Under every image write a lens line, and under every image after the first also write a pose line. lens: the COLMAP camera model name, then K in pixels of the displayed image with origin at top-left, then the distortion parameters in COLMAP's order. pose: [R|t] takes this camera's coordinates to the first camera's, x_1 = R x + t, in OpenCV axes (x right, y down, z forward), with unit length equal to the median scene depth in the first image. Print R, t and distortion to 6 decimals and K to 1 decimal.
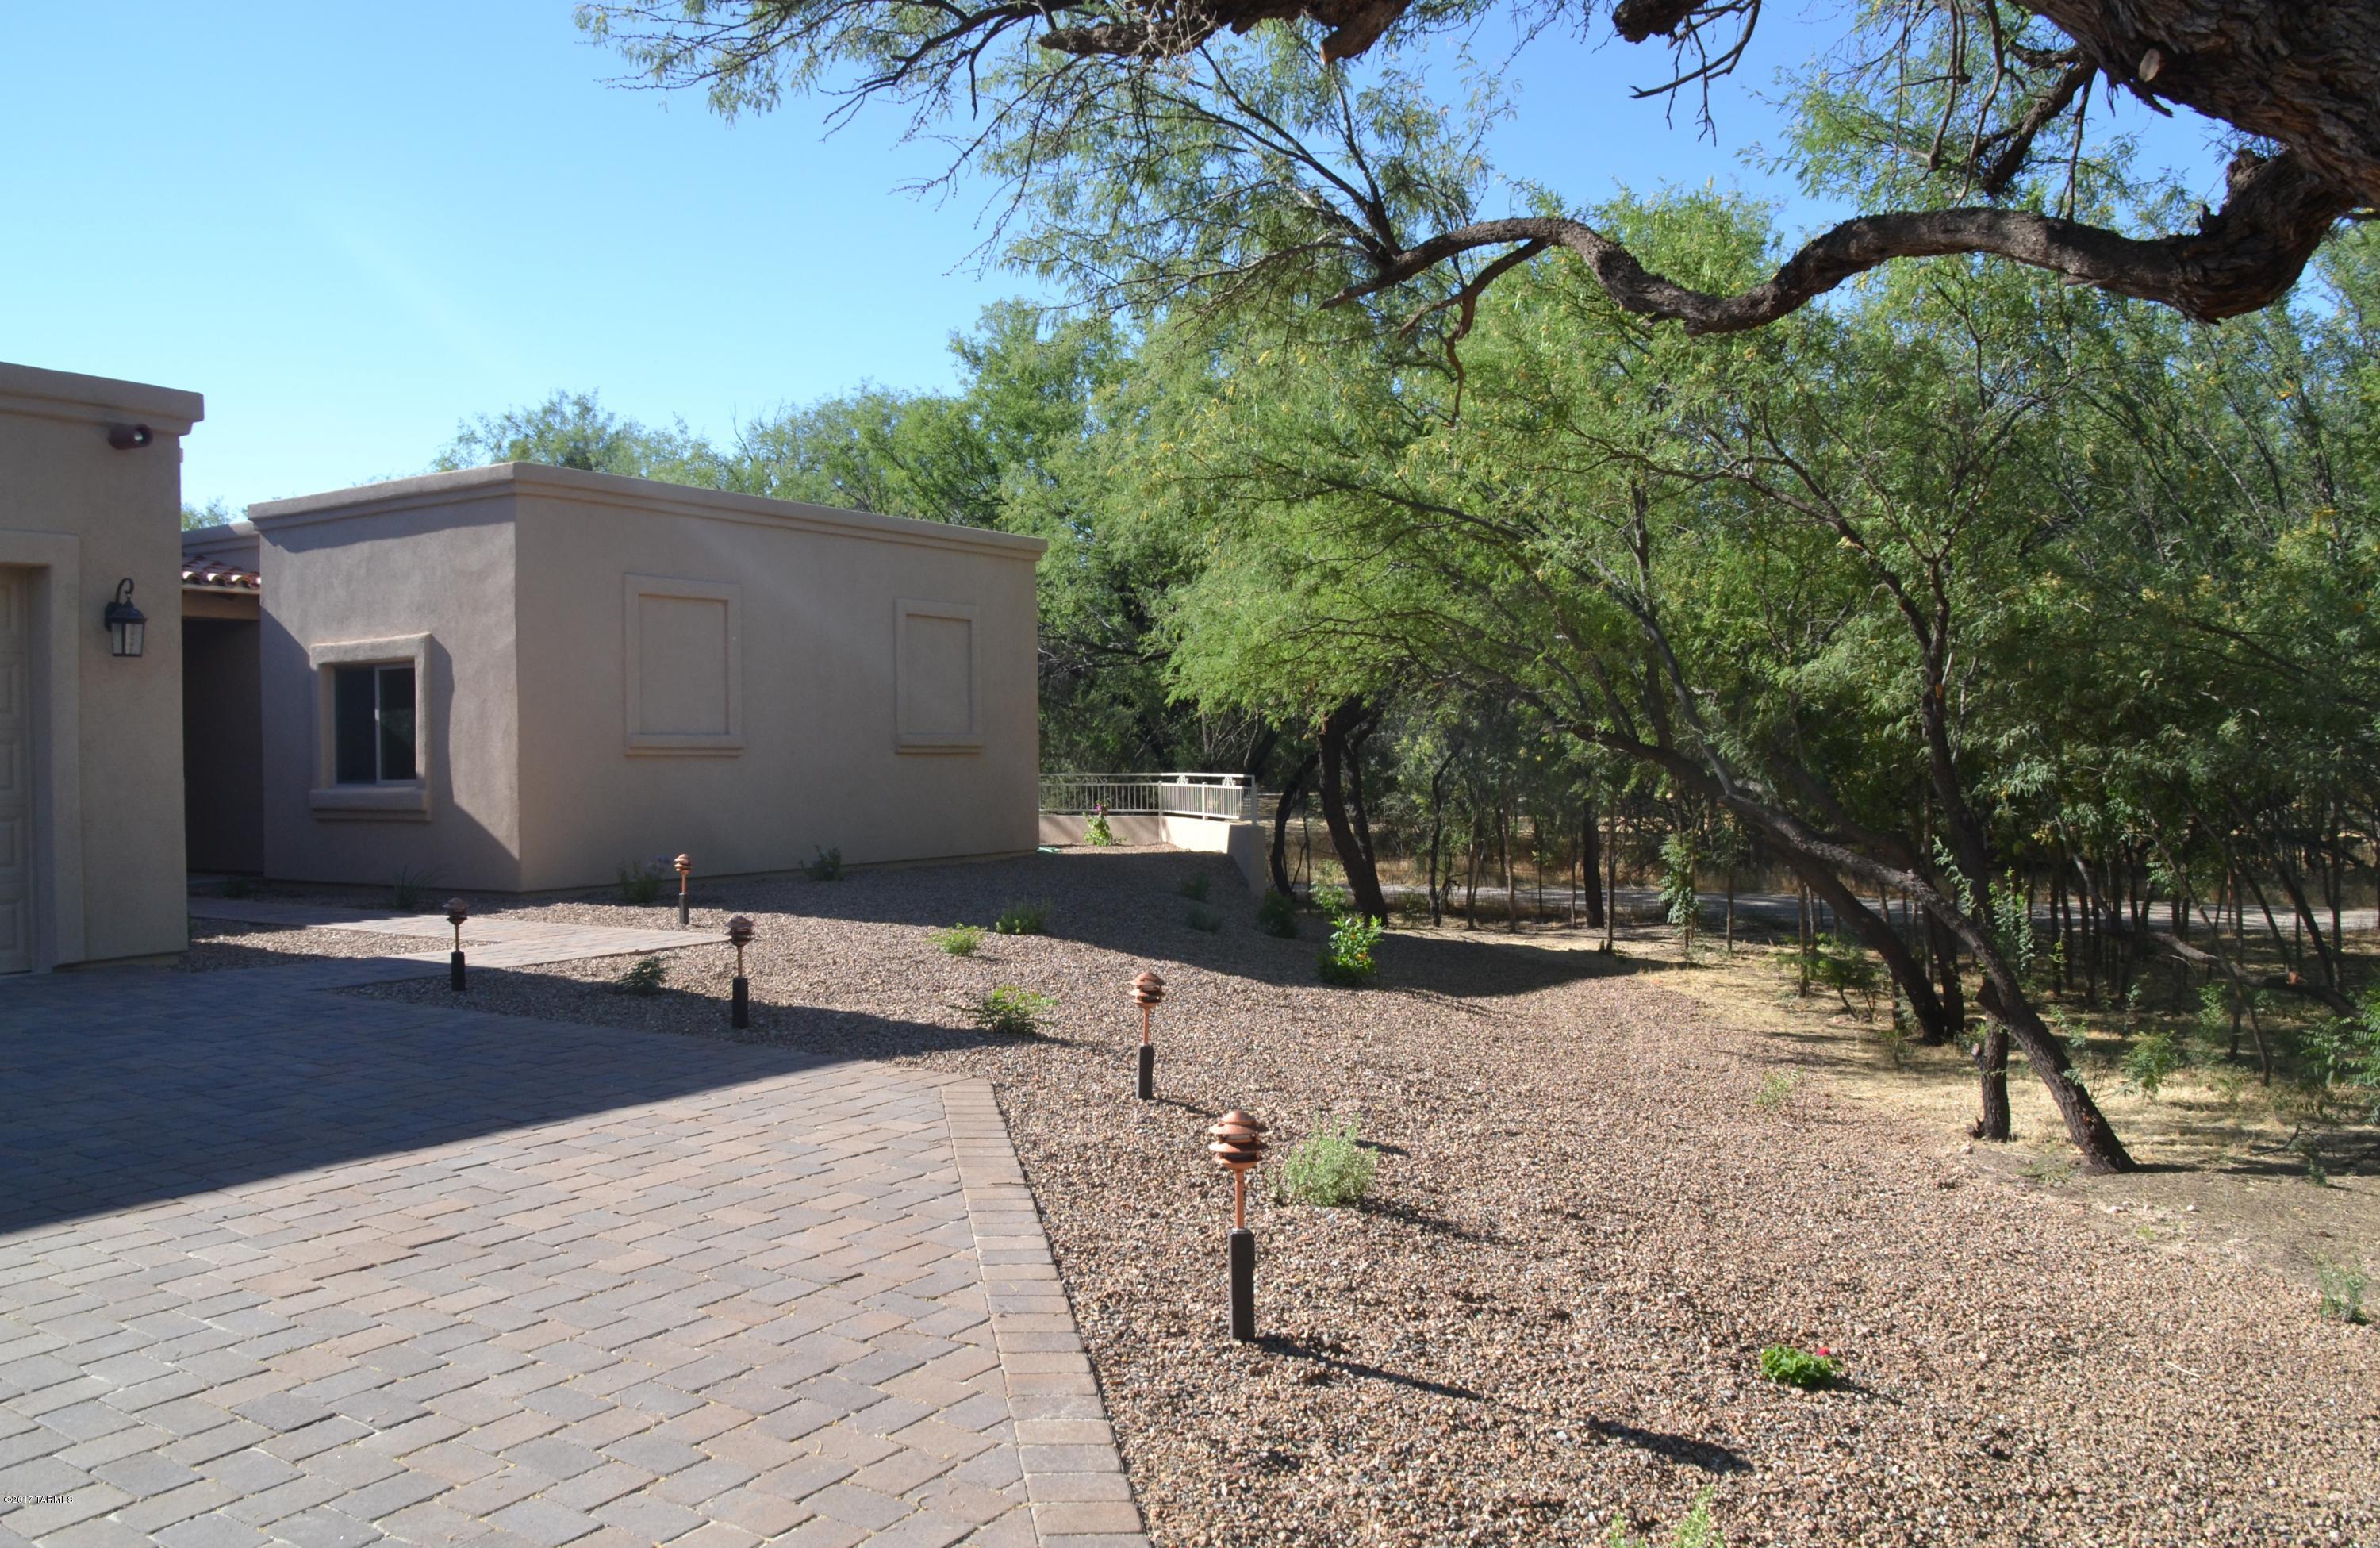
lens RADIAL K [[1955.9, 0, 1190.0], [0, 1955.9, 774.0], [0, 0, 1]] dist [-0.156491, 0.006713]
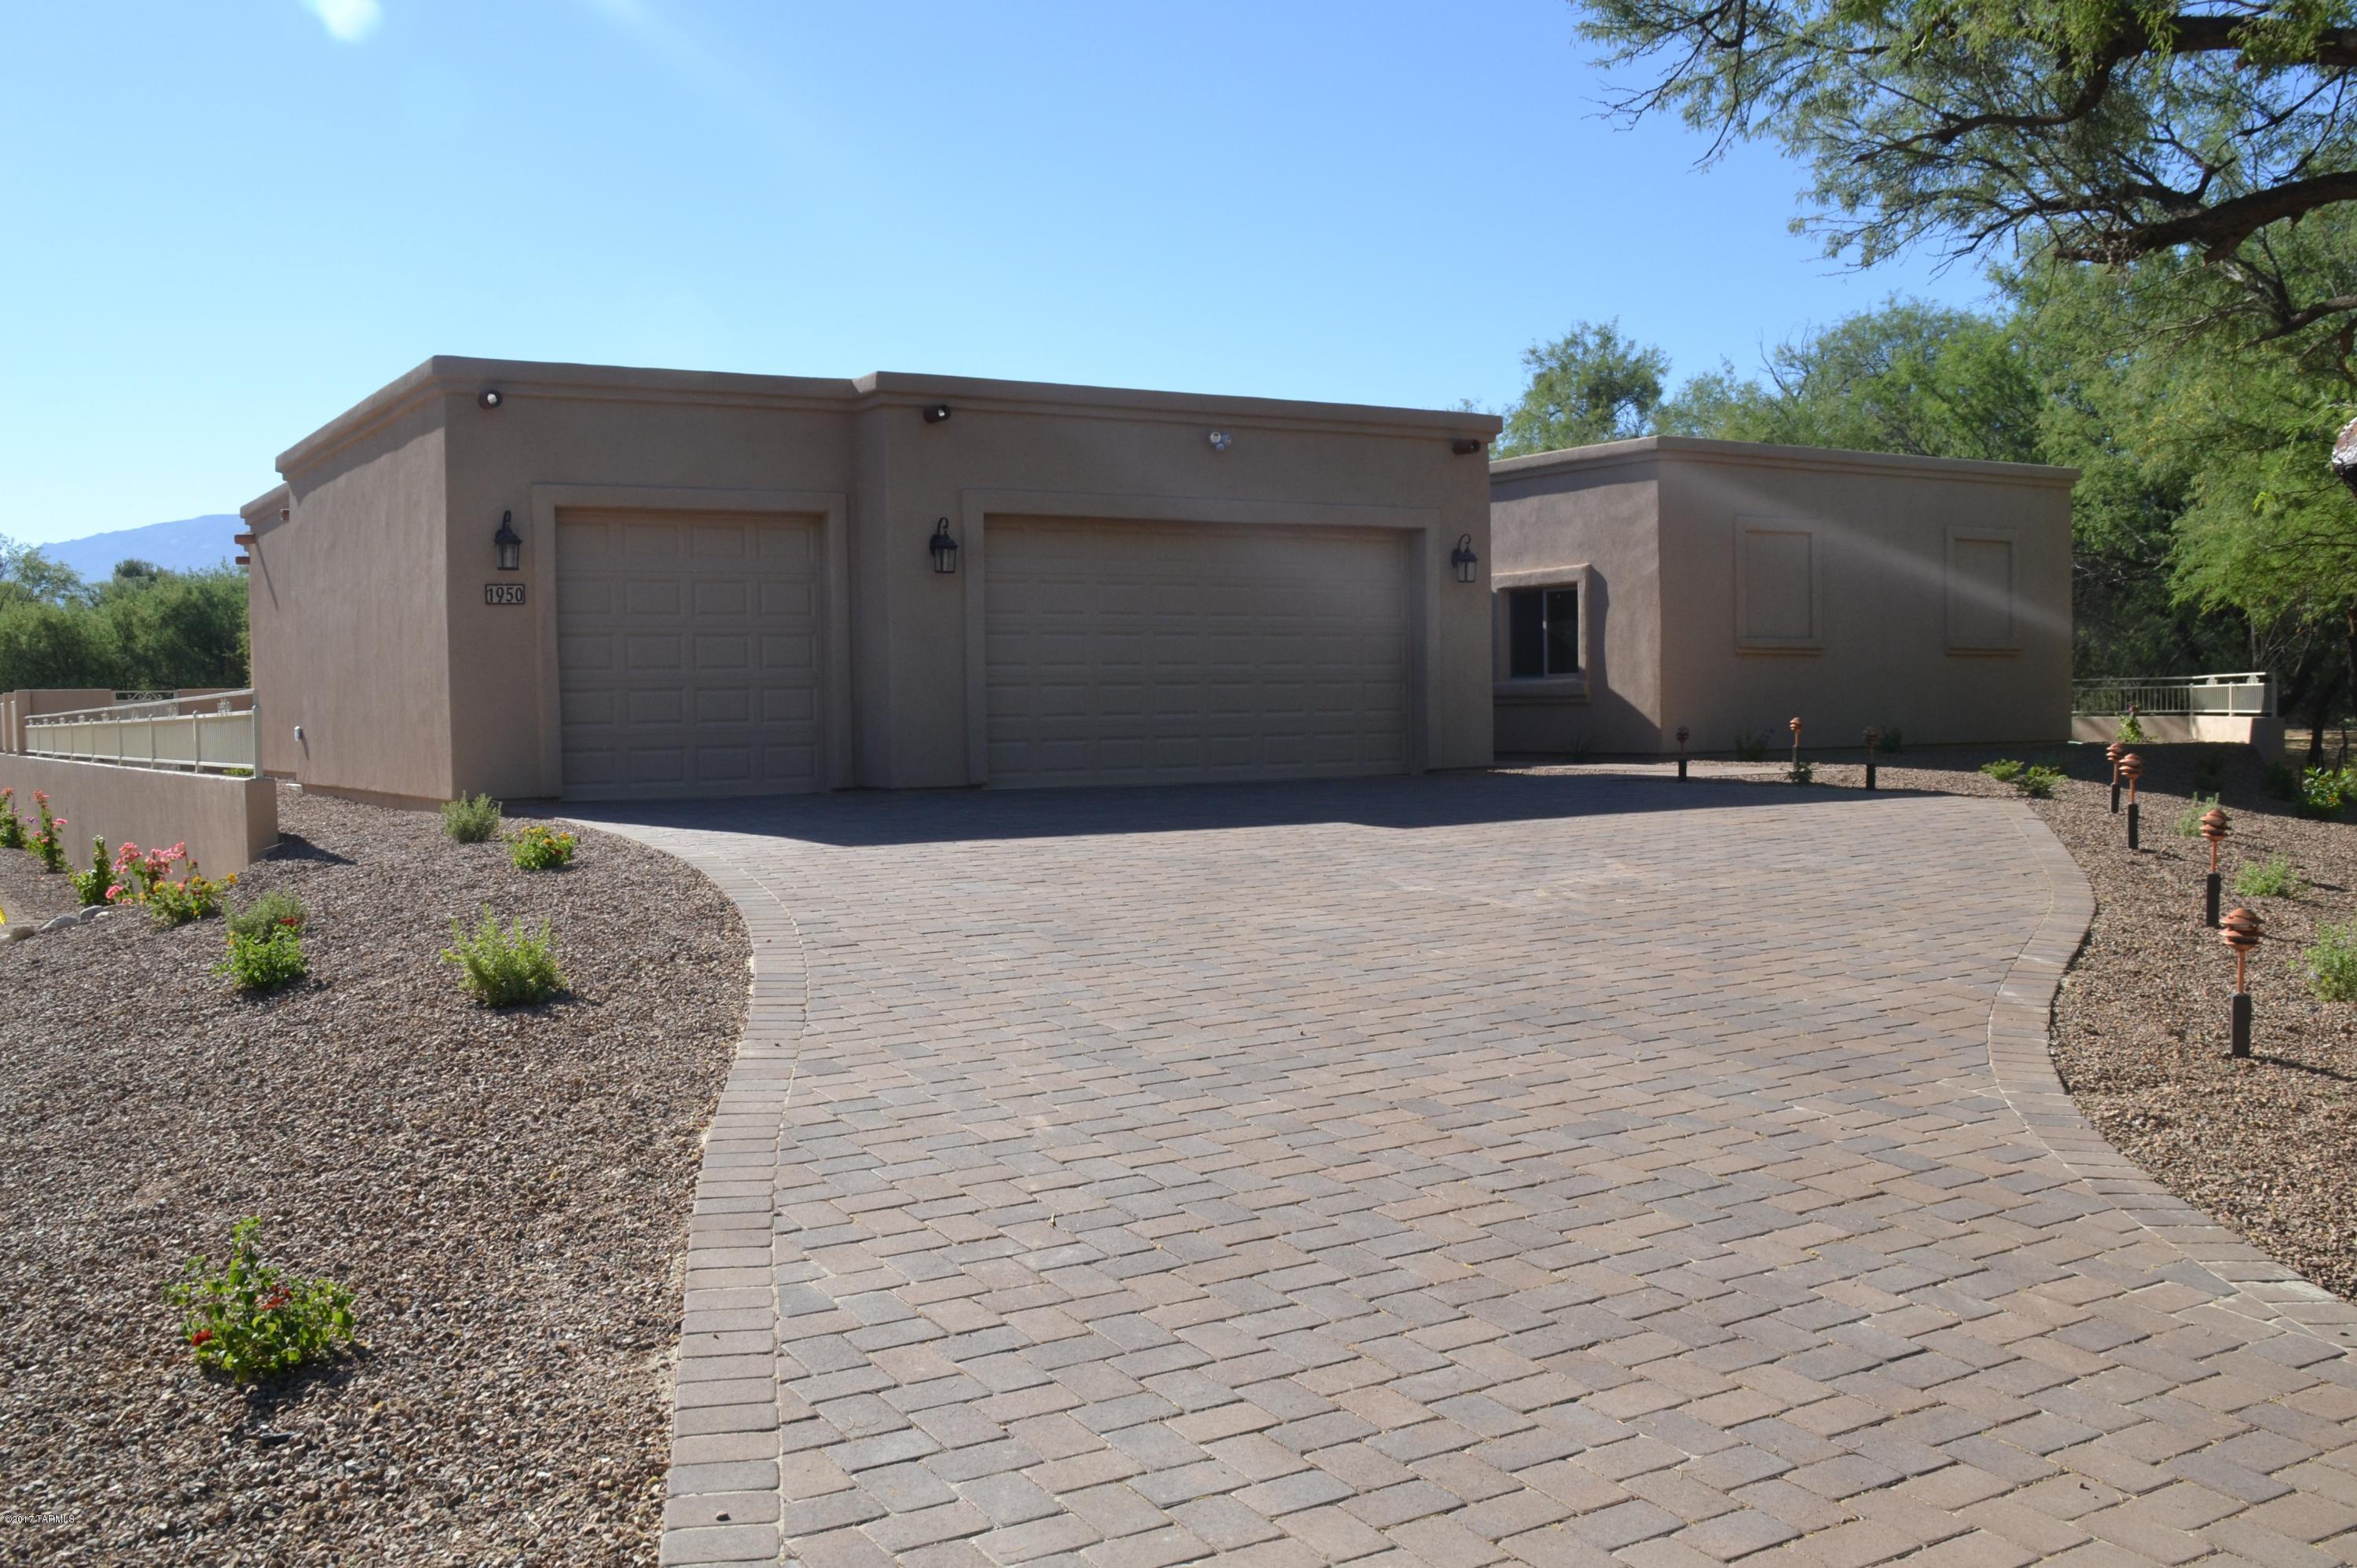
lens RADIAL K [[2384.1, 0, 1178.5], [0, 2384.1, 784.0], [0, 0, 1]] dist [-0.025153, -0.009706]
pose [[0.902660, 0.009828, -0.430242, 0.047884], [0.000302, 0.999724, 0.023470, 0.030656], [0.430354, -0.021315, 0.902409, -0.470785]]
